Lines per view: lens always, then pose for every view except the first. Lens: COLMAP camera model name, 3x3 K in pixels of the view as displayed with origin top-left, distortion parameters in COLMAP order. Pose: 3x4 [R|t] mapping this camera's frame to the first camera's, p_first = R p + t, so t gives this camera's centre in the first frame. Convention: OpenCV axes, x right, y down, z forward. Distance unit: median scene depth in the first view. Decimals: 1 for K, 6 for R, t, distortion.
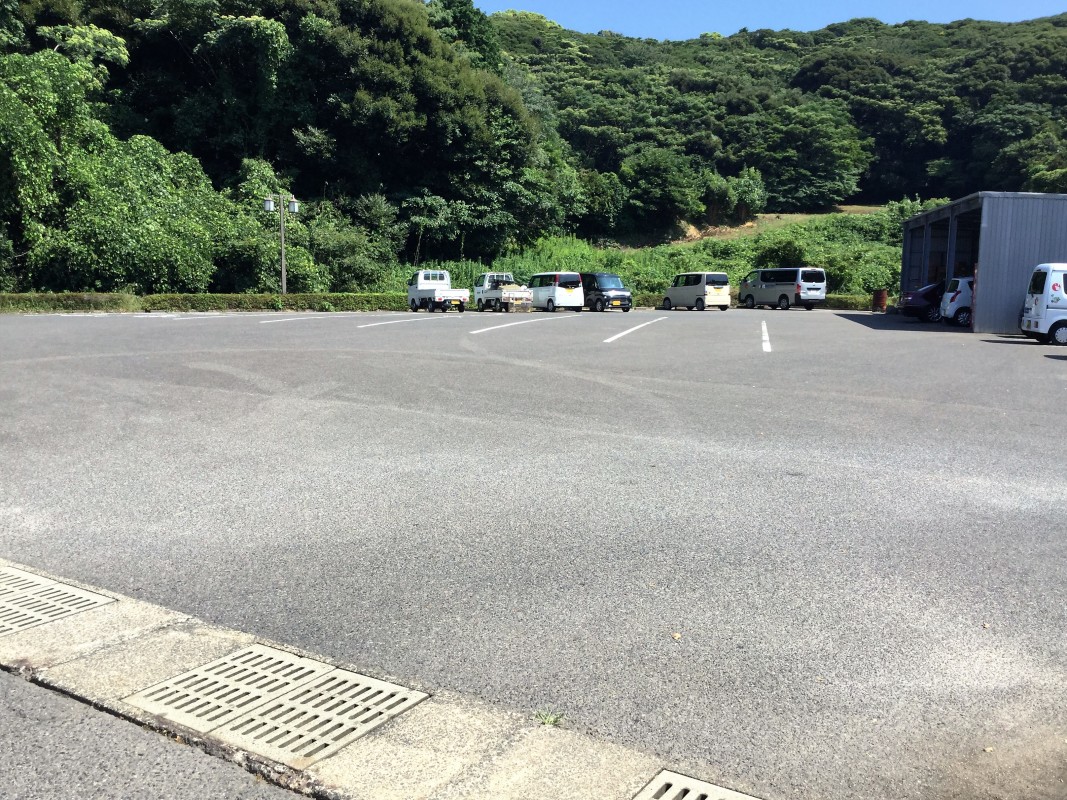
lens RADIAL K [[997.1, 0, 534.7], [0, 997.1, 399.5], [0, 0, 1]] dist [0.050727, 0.000000]
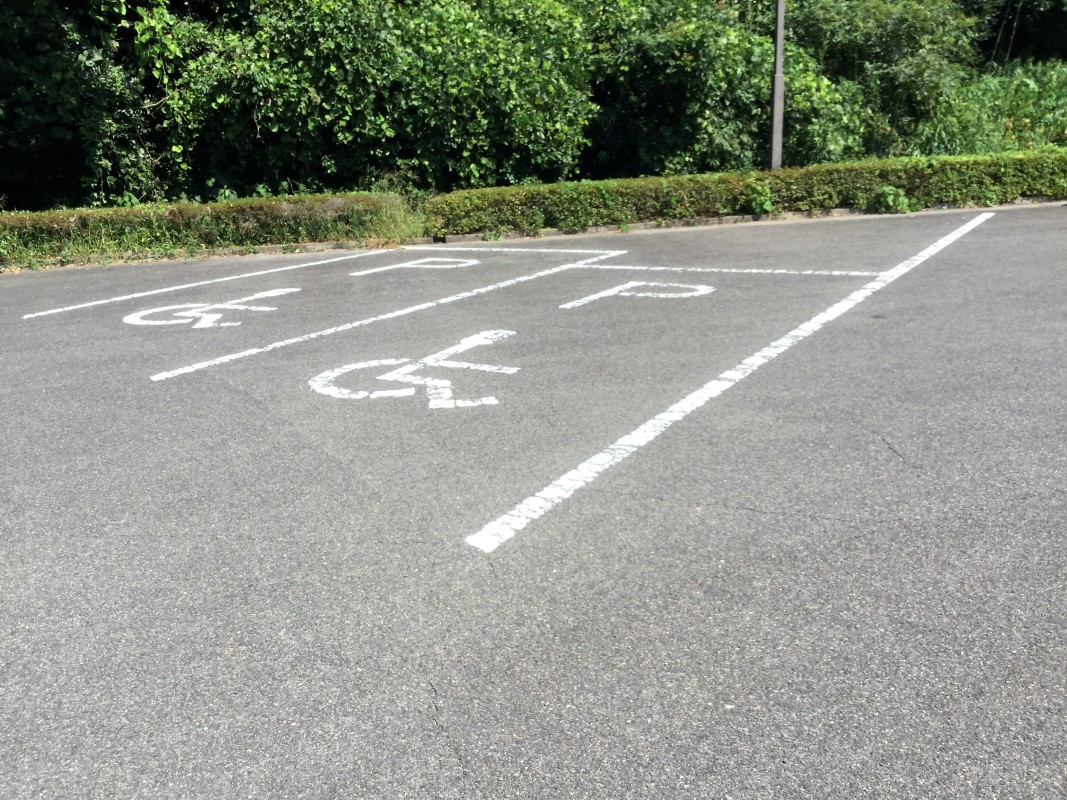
lens RADIAL K [[997.1, 0, 533.5], [0, 997.1, 402.4], [0, 0, 1]] dist [0.050727, 0.000000]
pose [[0.947711, 0.040807, -0.316511, -0.219274], [0.013432, 0.985811, 0.167318, -0.085652], [0.318848, -0.162821, 0.933716, 0.620818]]
